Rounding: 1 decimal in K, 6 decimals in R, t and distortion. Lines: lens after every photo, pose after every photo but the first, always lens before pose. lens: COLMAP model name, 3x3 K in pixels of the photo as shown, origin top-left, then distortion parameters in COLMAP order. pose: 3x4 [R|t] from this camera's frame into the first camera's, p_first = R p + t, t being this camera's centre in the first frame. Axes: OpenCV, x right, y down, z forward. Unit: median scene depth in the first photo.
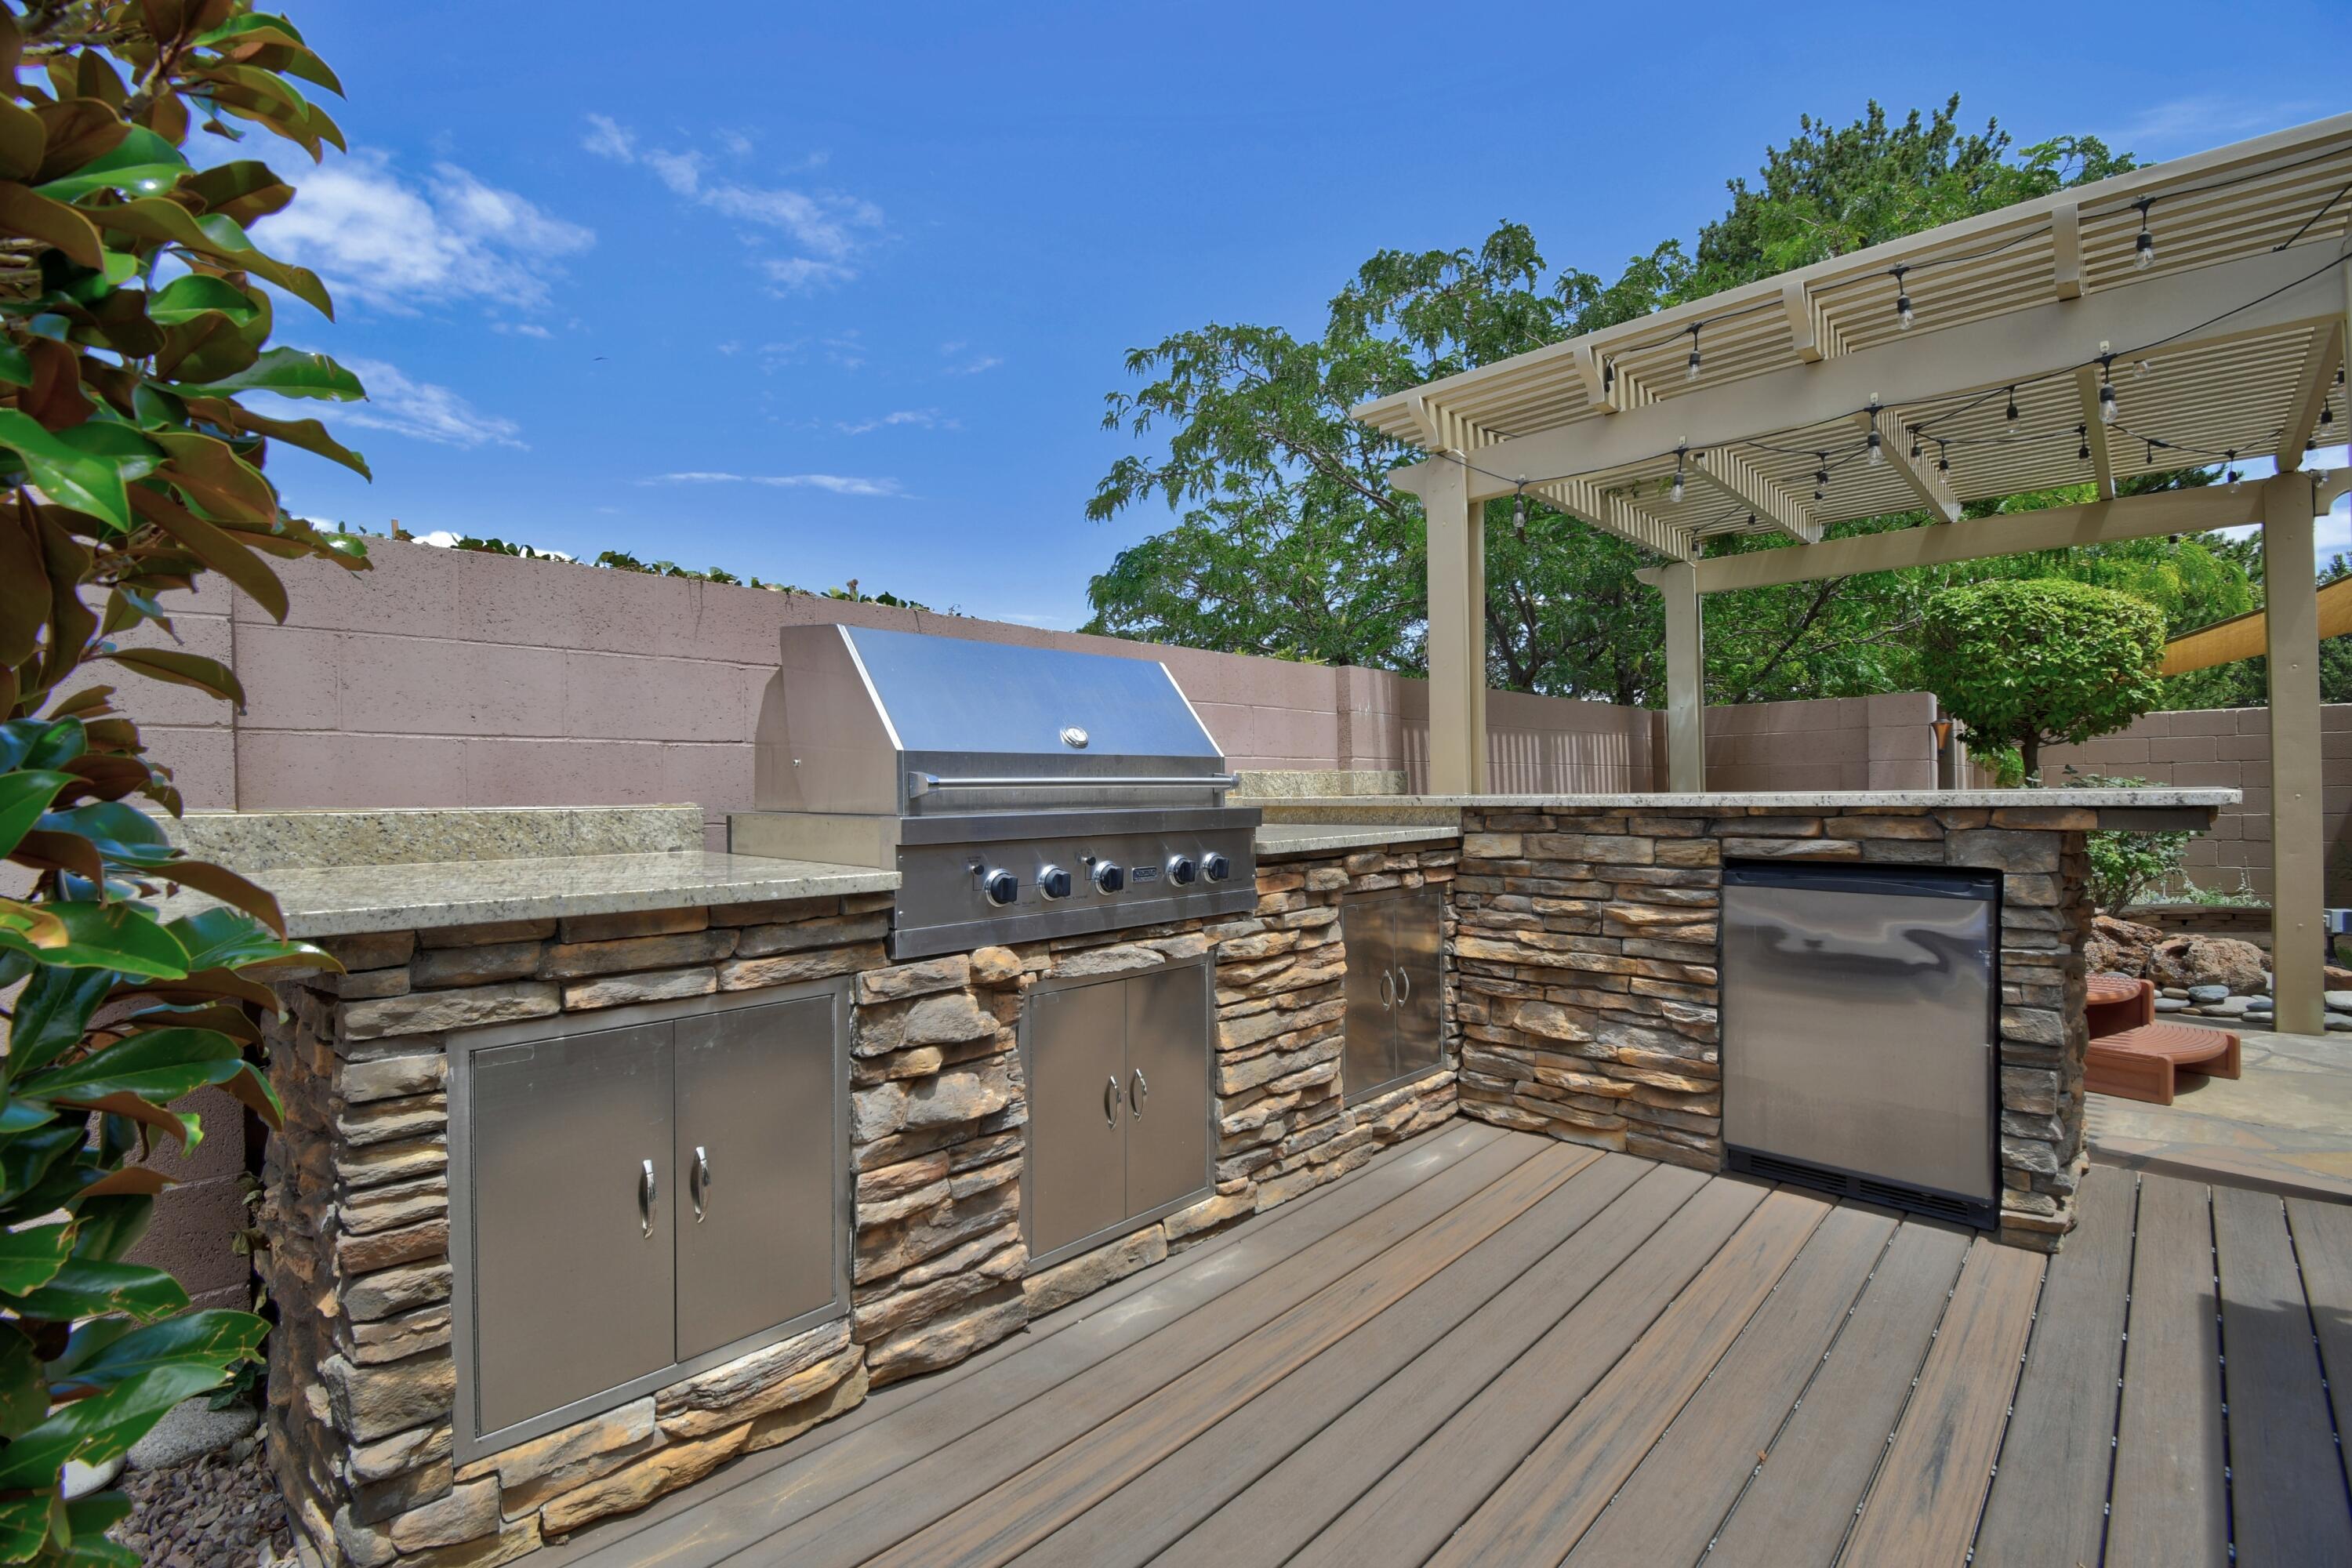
lens RADIAL K [[1049.2, 0, 1179.2], [0, 1049.2, 780.8], [0, 0, 1]] dist [-0.013318, 0.000293]
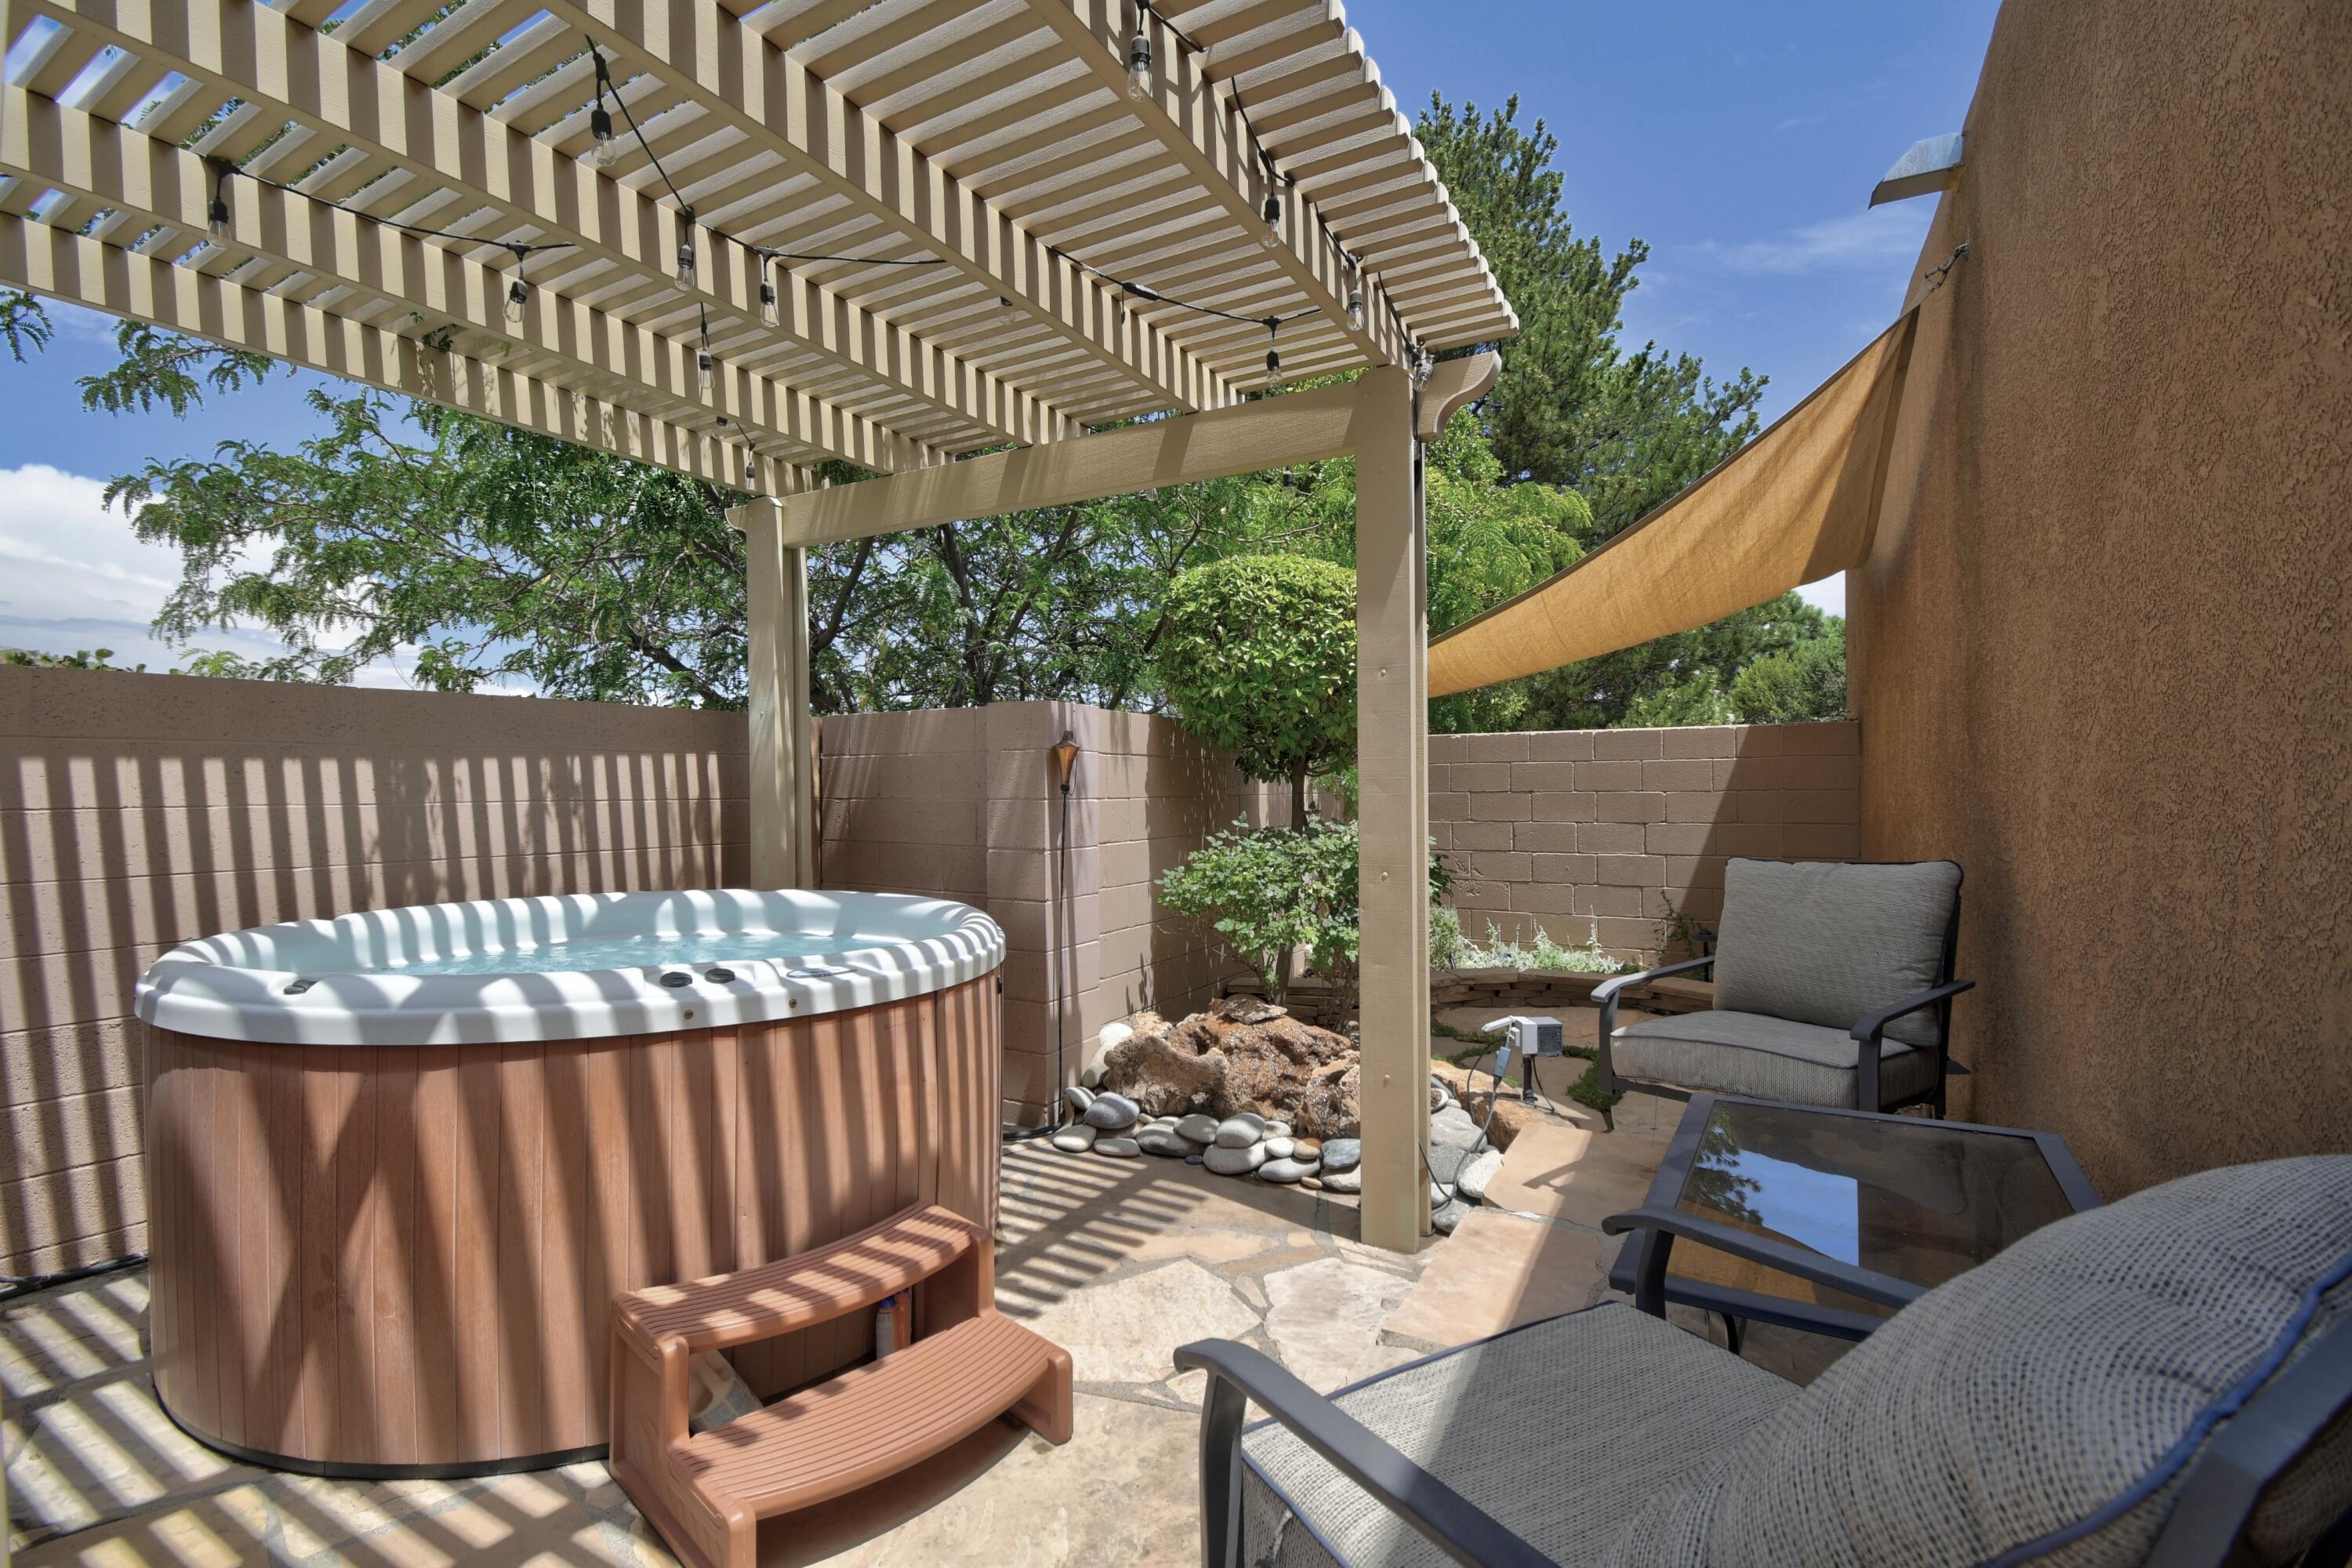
lens RADIAL K [[1049.2, 0, 1178.9], [0, 1049.2, 786.8], [0, 0, 1]] dist [-0.013318, 0.000293]
pose [[0.975319, 0.000900, 0.220798, 0.607576], [-0.001752, 0.999992, 0.003665, -0.030376], [-0.220793, -0.003961, 0.975313, 0.285875]]
